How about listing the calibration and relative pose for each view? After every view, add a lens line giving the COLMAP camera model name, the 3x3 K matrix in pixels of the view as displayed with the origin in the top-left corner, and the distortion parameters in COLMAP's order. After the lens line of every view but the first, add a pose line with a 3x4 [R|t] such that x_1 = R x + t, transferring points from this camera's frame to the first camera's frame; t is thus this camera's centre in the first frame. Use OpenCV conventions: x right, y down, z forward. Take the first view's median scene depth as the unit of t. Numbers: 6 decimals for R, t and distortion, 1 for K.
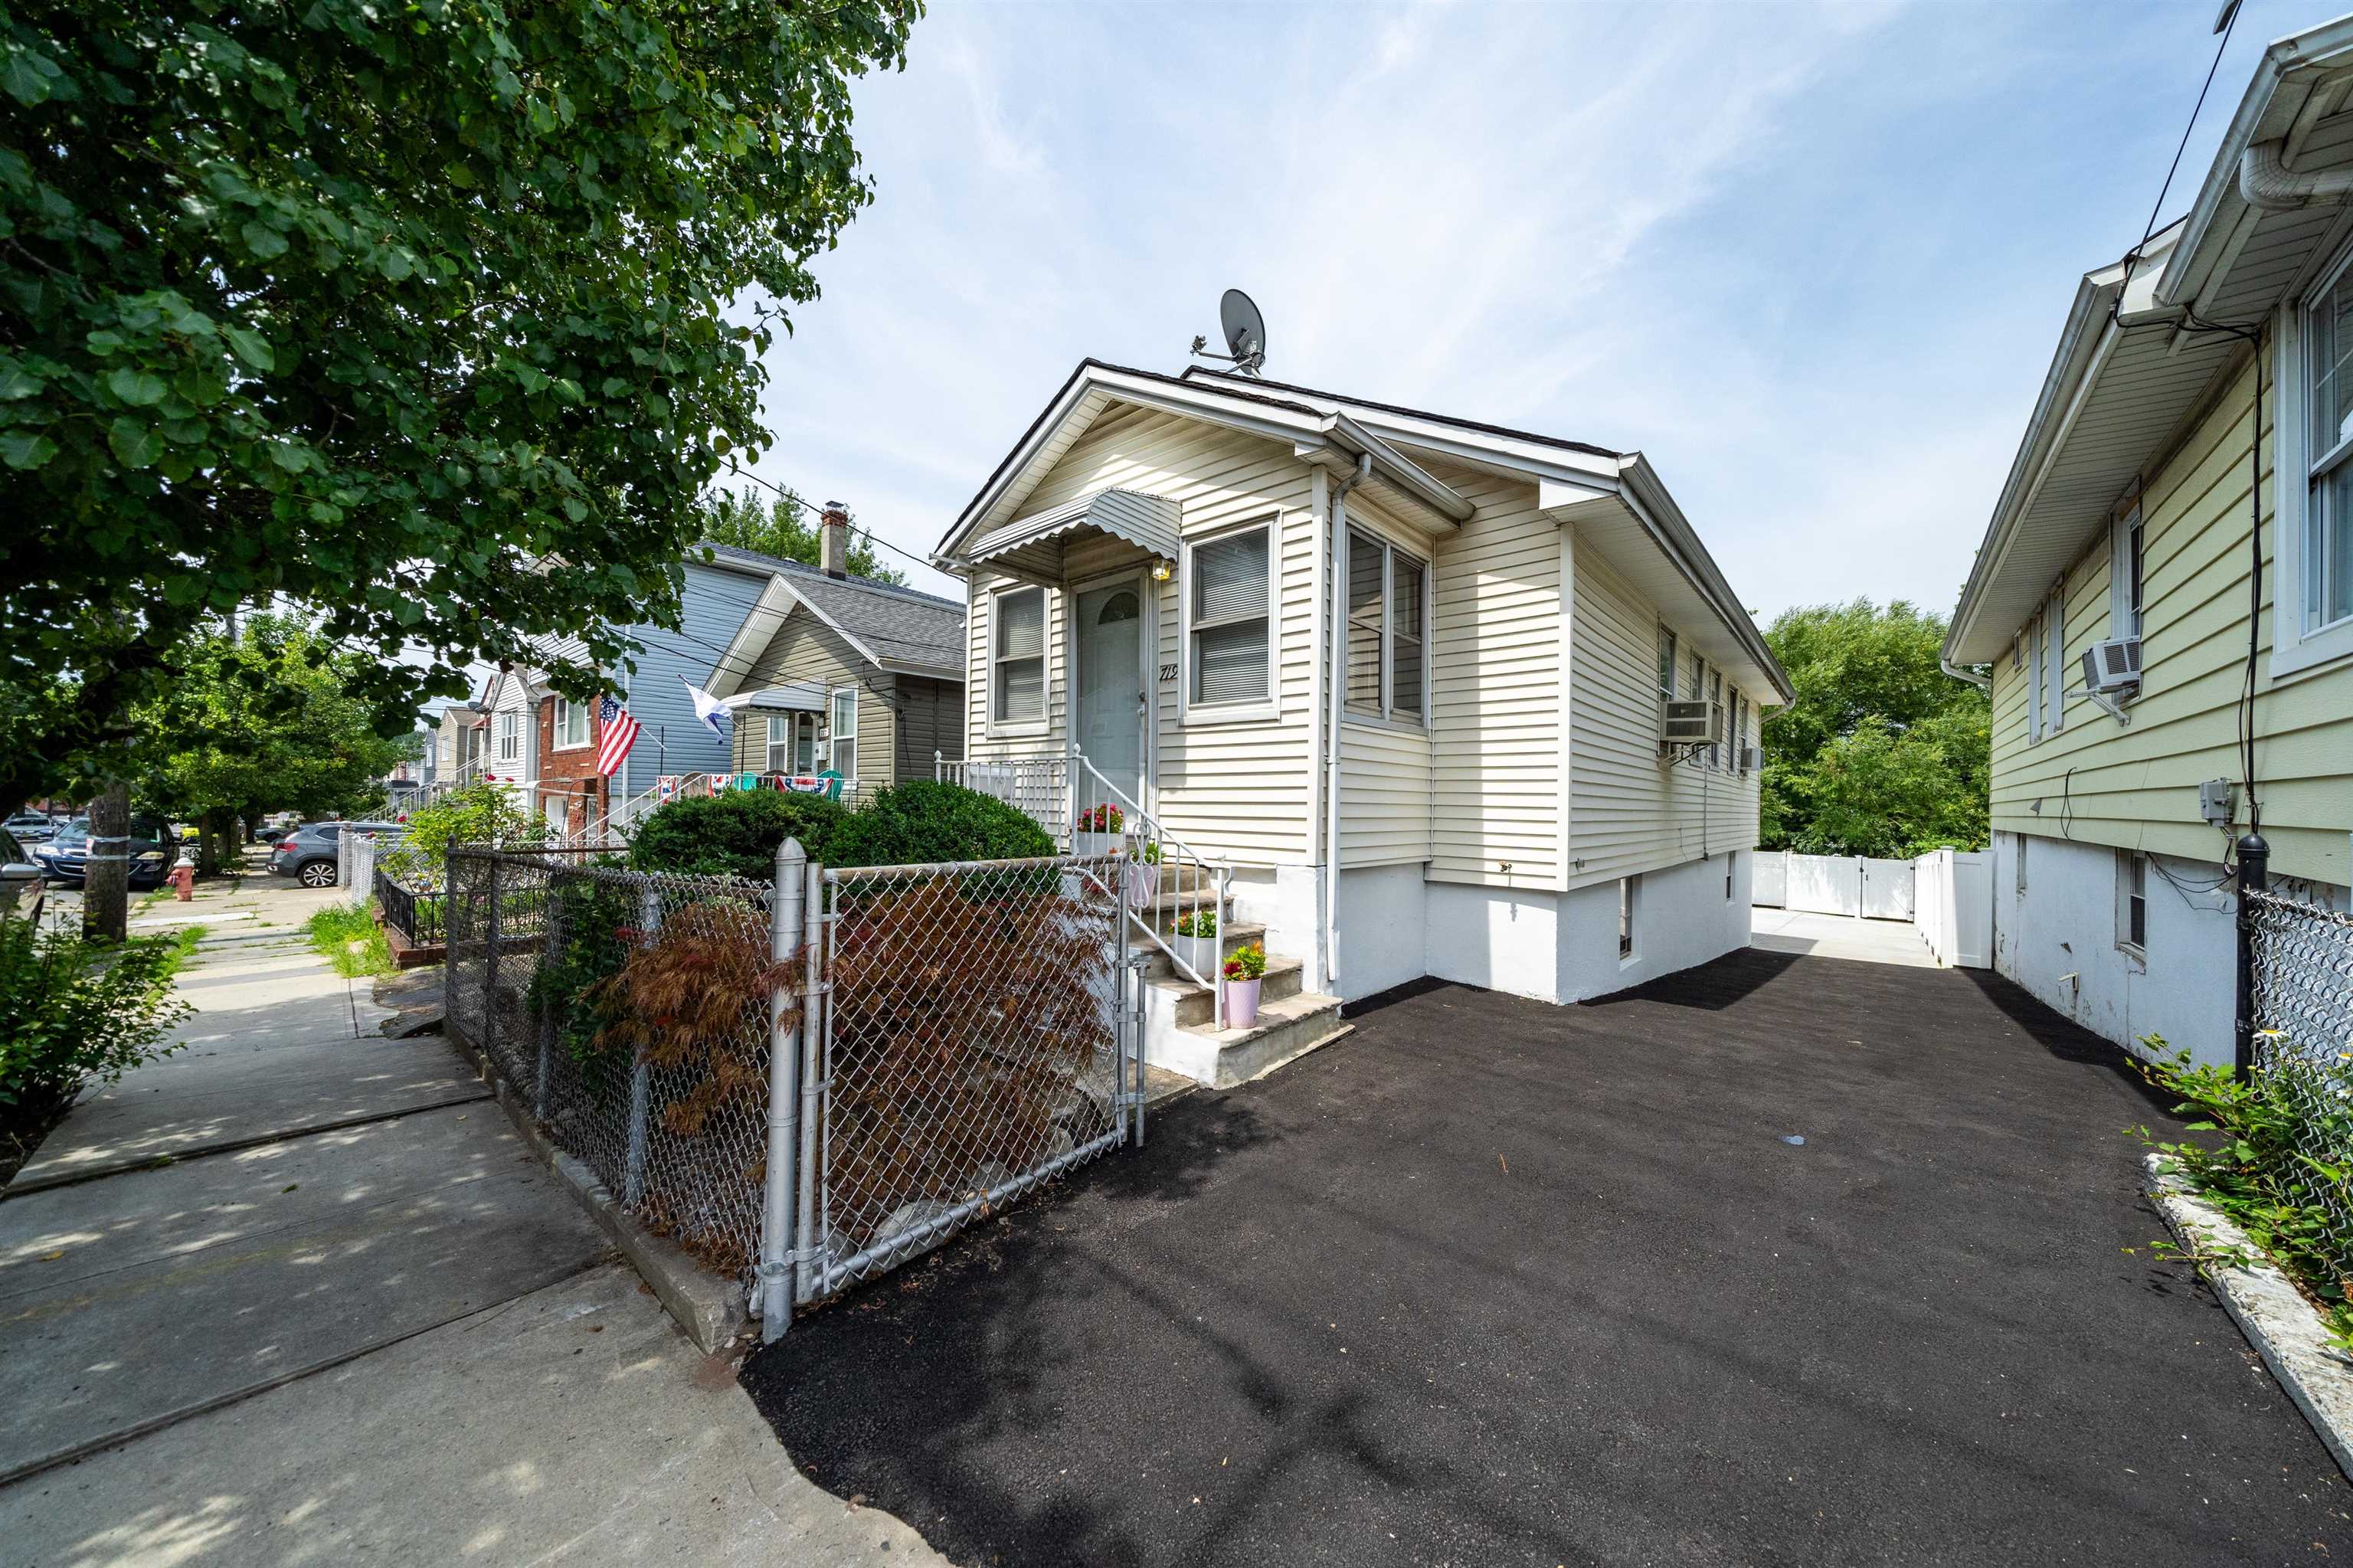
lens RADIAL K [[810.8, 0, 1176.5], [0, 810.8, 784.0], [0, 0, 1]] dist [-0.000728, -0.000029]
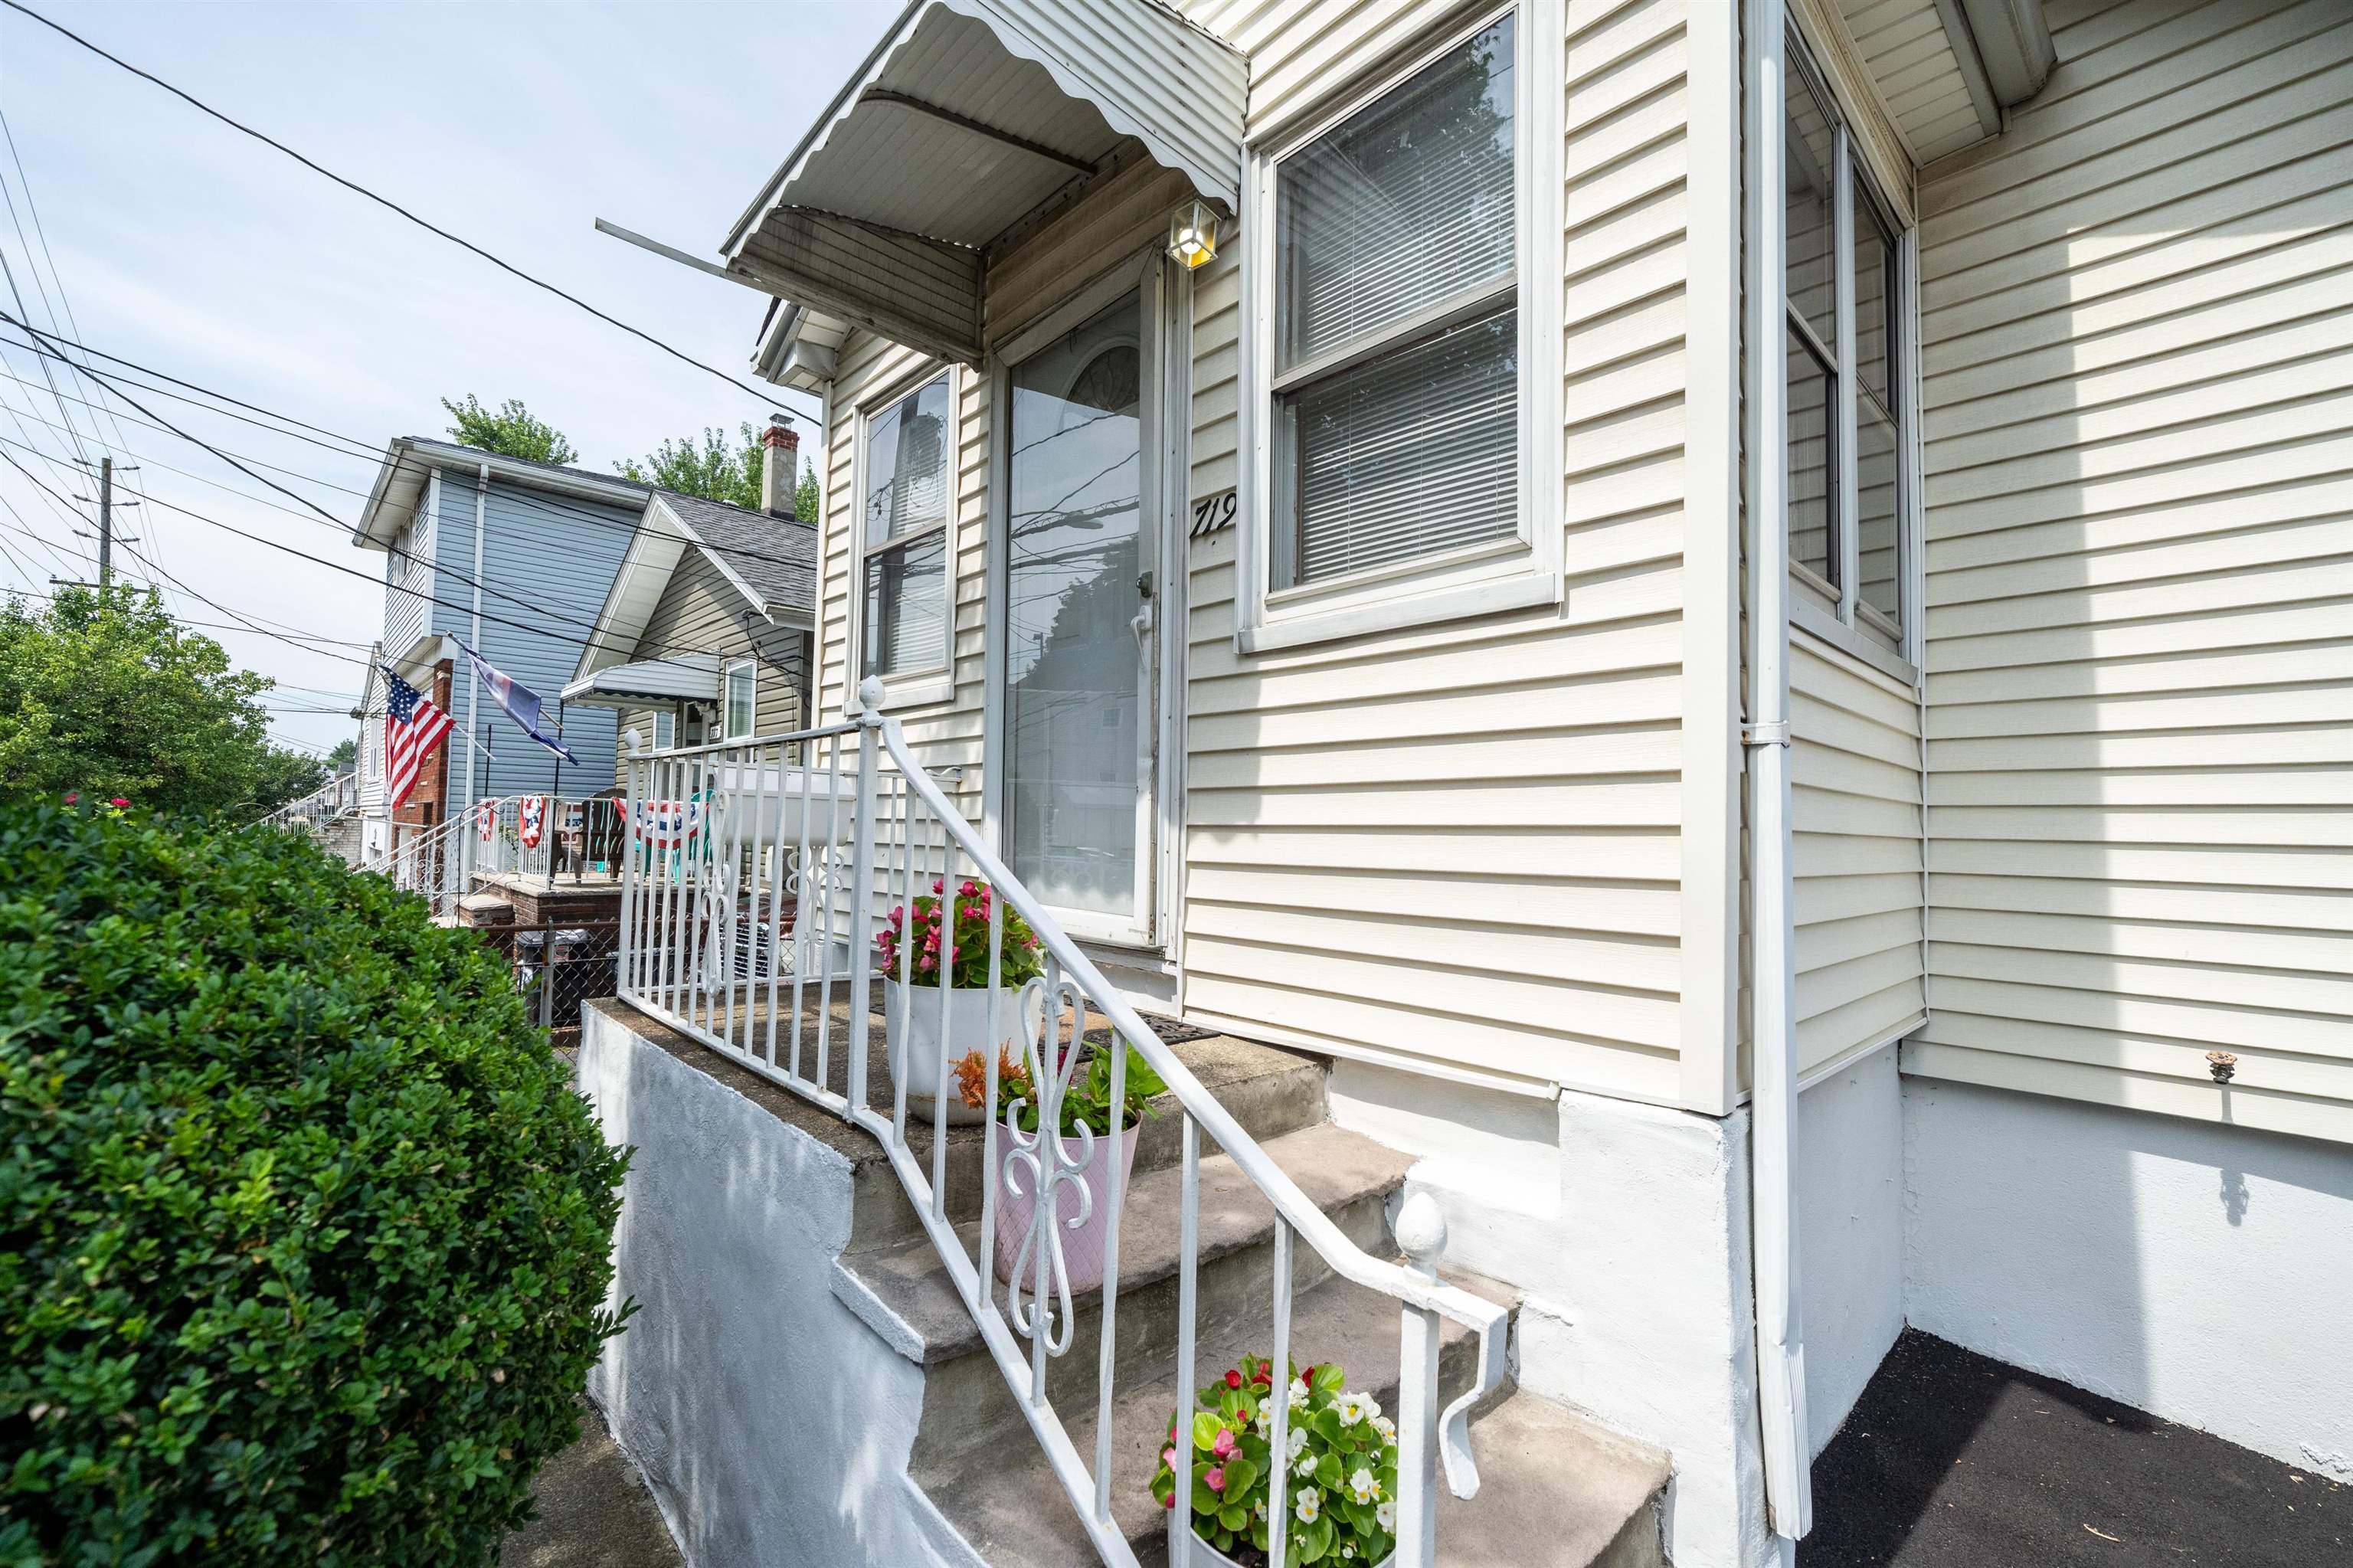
lens RADIAL K [[990.4, 0, 1176.5], [0, 990.4, 784.0], [0, 0, 1]] dist [-0.003914, -0.000223]
pose [[0.995766, -0.000033, -0.091925, 0.015031], [-0.002509, 0.999618, -0.027539, -0.001461], [0.091890, 0.027653, 0.995385, 0.553420]]
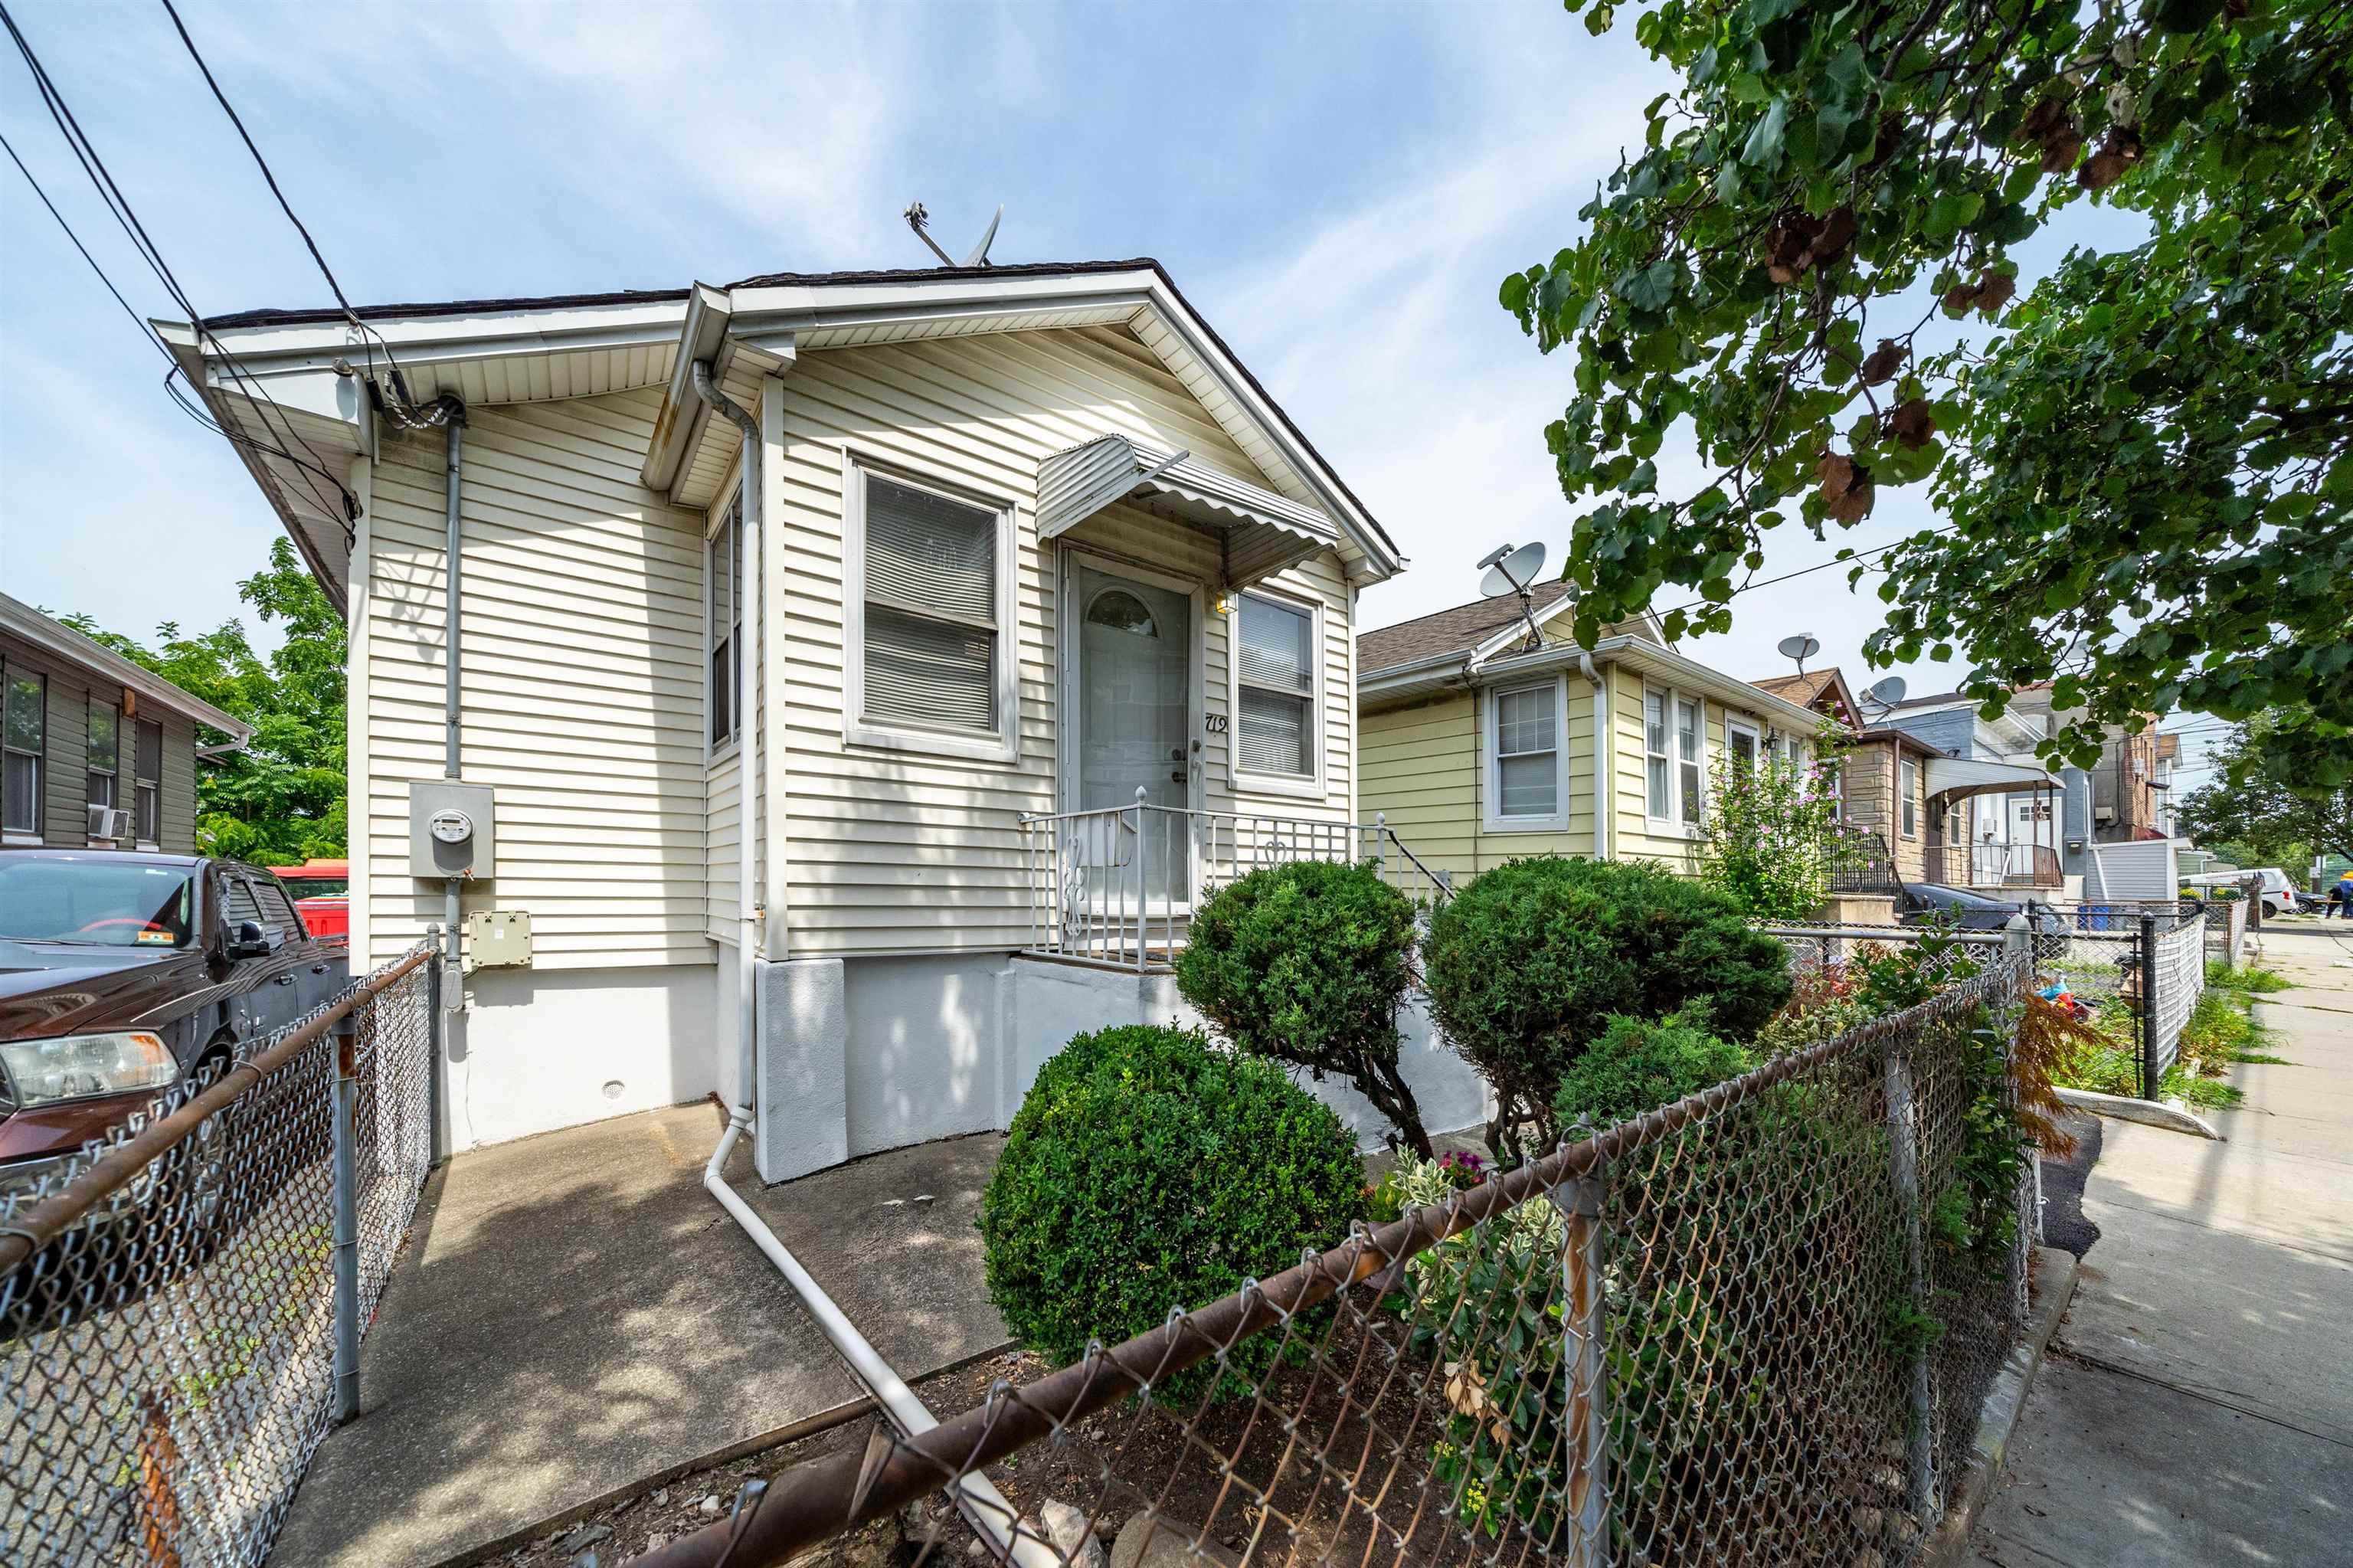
lens RADIAL K [[833.3, 0, 1181.3], [0, 833.3, 856.3], [0, 0, 1]] dist [-0.008641, -0.000127]
pose [[0.192538, 0.020505, 0.981075, -0.873584], [-0.042523, 0.999017, -0.012535, 0.013864], [-0.980368, -0.039305, 0.193220, 0.866965]]
